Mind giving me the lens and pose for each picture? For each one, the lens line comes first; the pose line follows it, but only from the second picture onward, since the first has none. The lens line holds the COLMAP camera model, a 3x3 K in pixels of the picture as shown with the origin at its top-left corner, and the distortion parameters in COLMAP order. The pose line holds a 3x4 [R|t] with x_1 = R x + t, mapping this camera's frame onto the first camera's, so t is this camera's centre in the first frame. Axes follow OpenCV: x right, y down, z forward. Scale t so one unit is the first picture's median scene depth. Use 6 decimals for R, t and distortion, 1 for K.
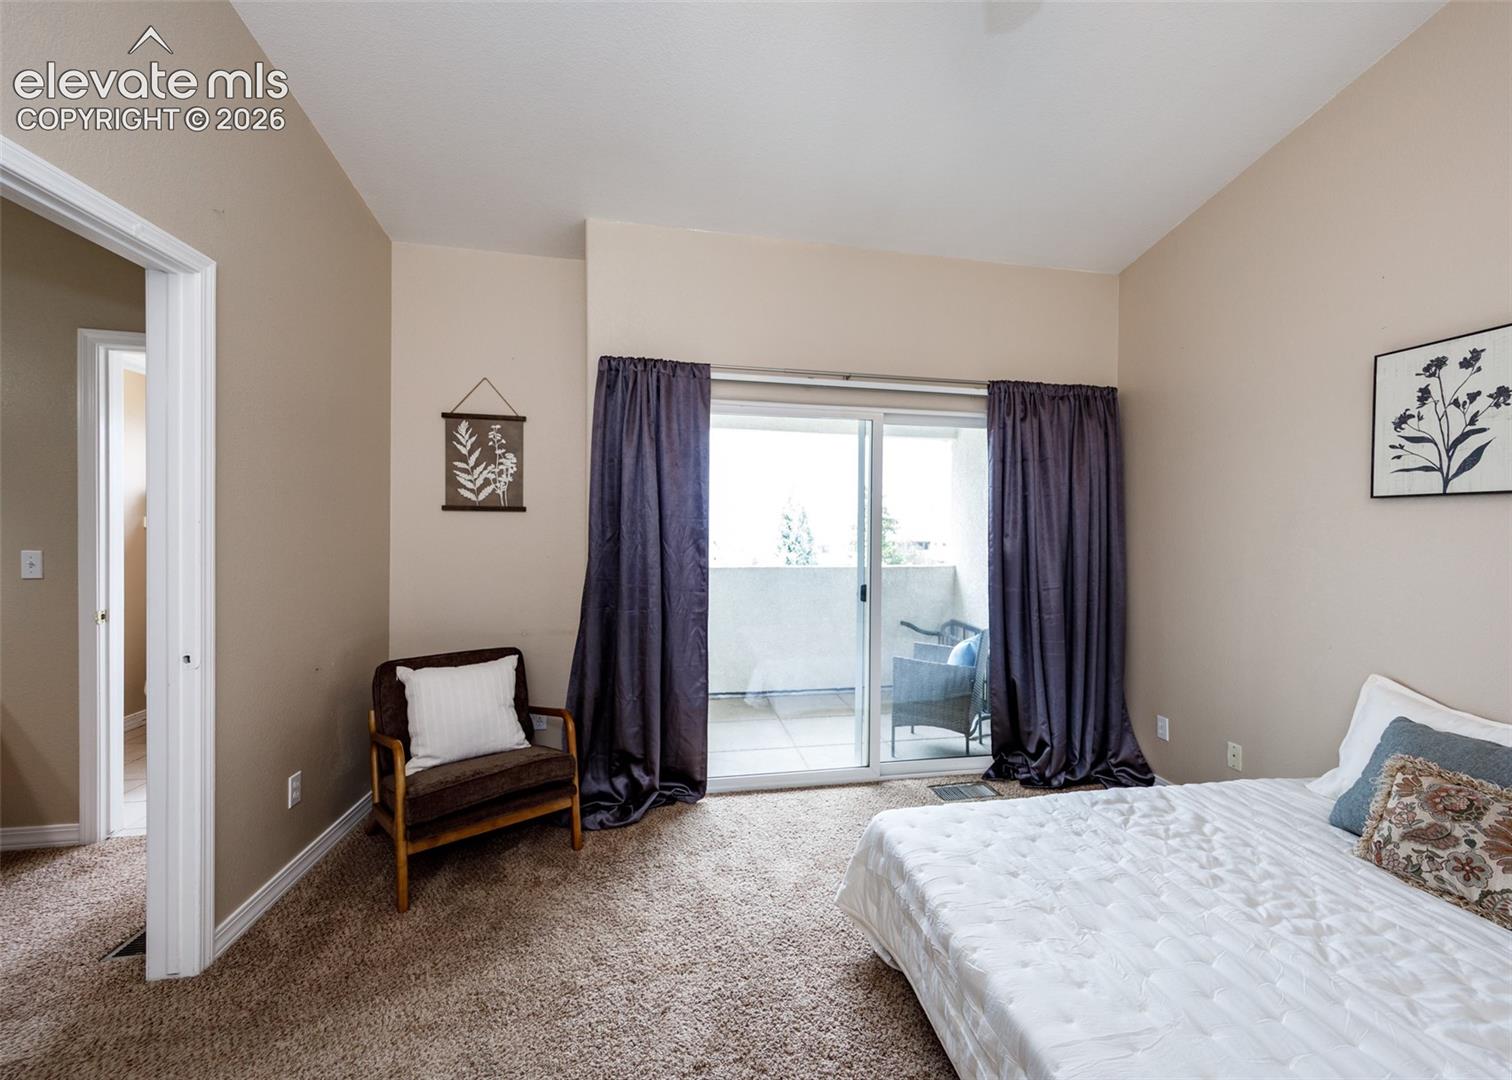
lens RADIAL K [[595.4, 0, 747.5], [0, 595.4, 541.9], [0, 0, 1]] dist [0.001802, 0.000717]
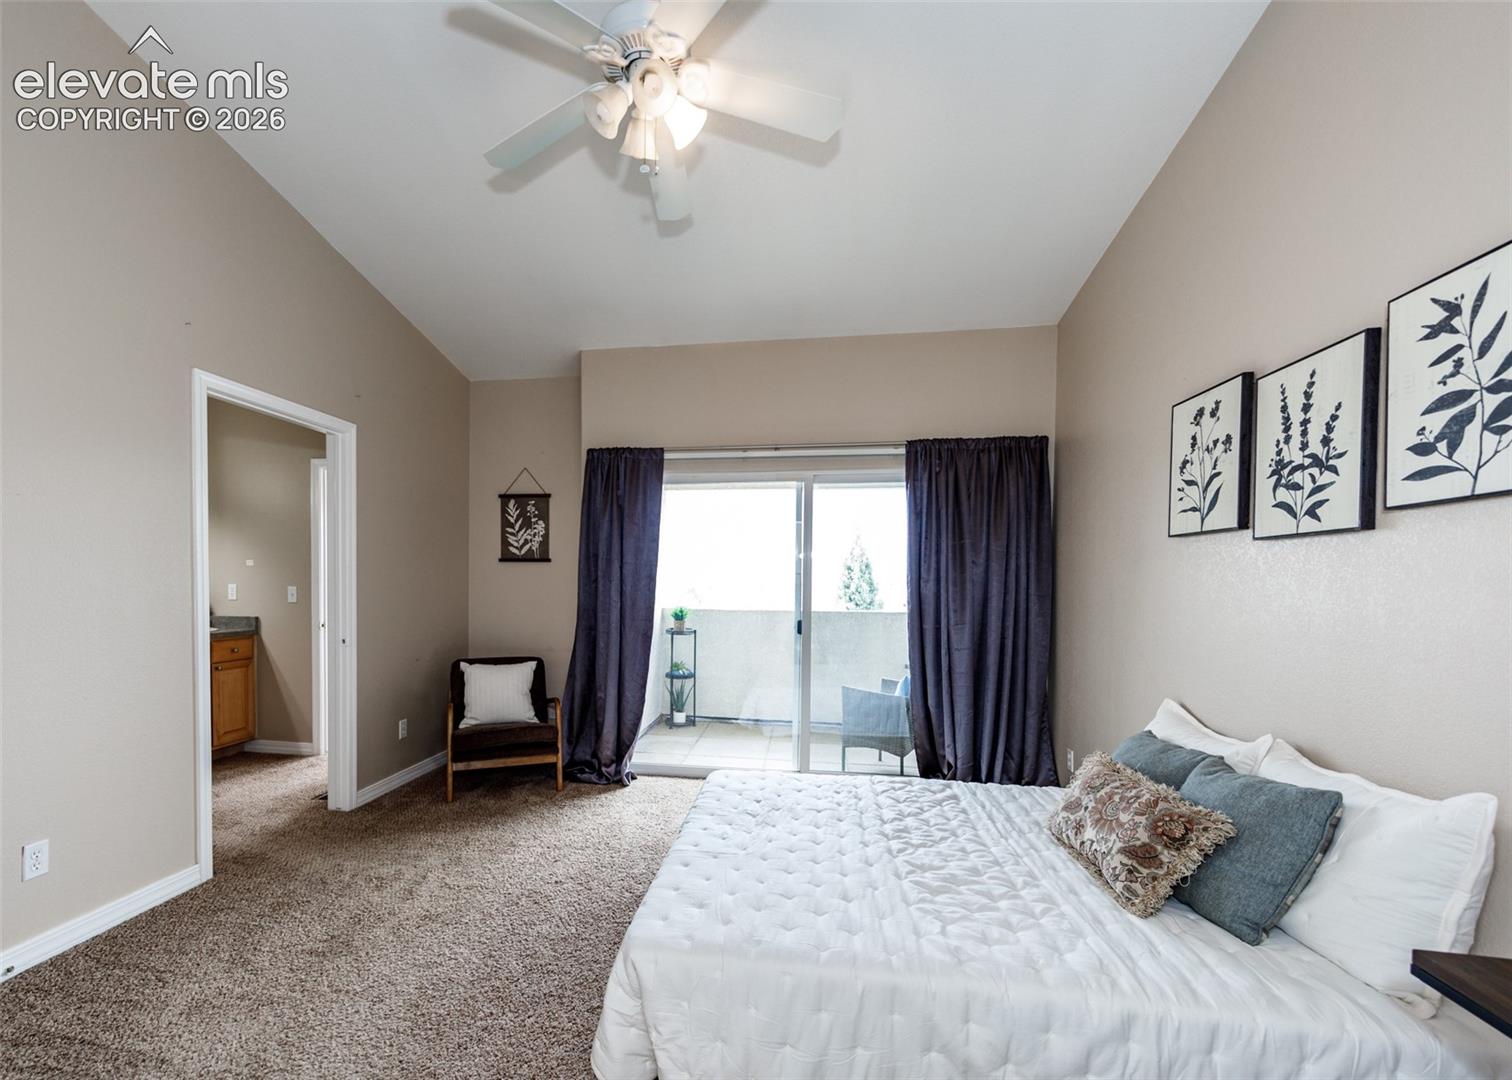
lens RADIAL K [[595.4, 0, 657.9], [0, 595.4, 605.2], [0, 0, 1]] dist [0.001802, 0.000717]
pose [[0.936328, 0.013313, -0.350874, 0.425893], [-0.008200, 0.999837, 0.016055, 0.031487], [0.351031, -0.012156, 0.936285, -0.266501]]
